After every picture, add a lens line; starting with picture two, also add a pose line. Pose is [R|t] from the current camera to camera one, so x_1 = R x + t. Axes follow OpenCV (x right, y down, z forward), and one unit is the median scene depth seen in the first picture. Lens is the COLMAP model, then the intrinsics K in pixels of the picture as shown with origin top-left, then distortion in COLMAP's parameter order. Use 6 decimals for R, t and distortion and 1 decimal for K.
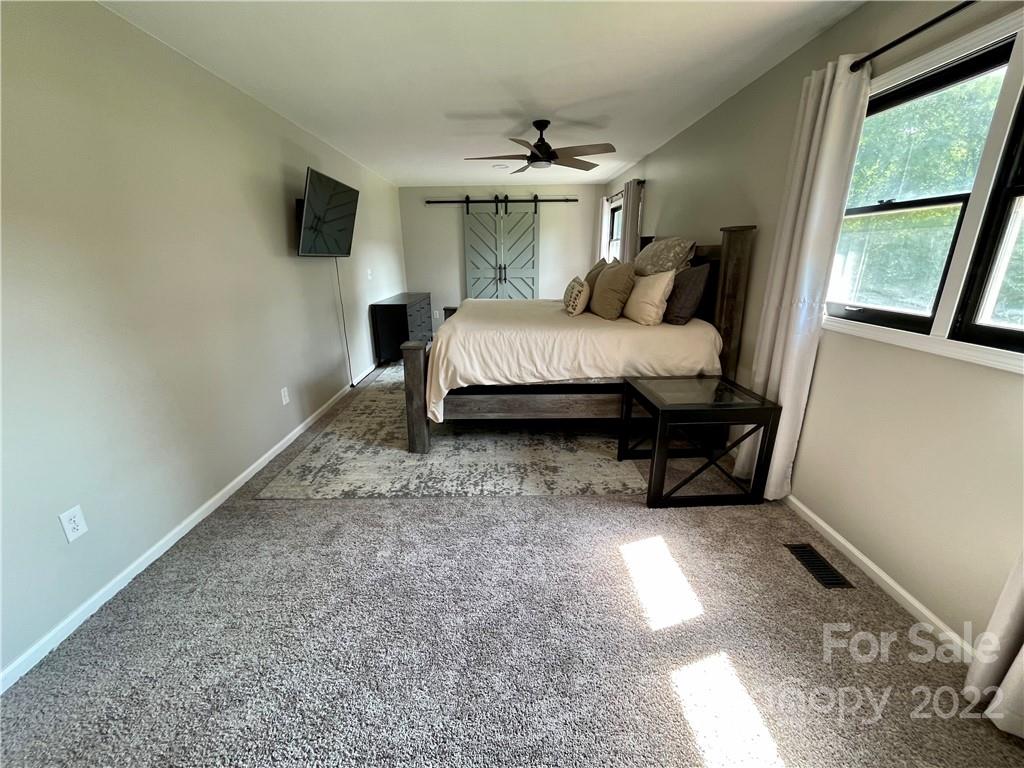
lens RADIAL K [[414.7, 0, 507.8], [0, 414.7, 385.5], [0, 0, 1]] dist [-0.002281, 0.000370]
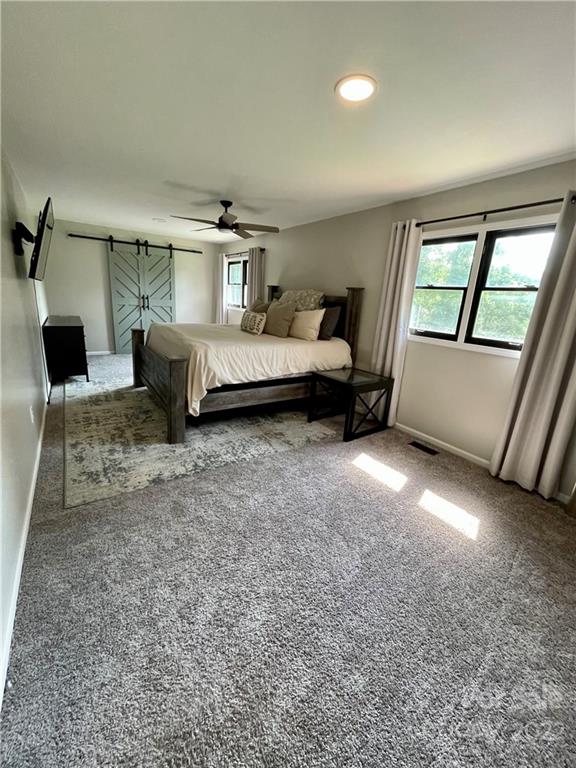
lens RADIAL K [[311.0, 0, 287.6], [0, 311.0, 381.6], [0, 0, 1]] dist [-0.002281, 0.000370]
pose [[0.827783, -0.085292, 0.554528, -0.484545], [0.098438, 0.995124, 0.006116, 0.002455], [-0.552346, 0.049524, 0.832143, 0.011578]]
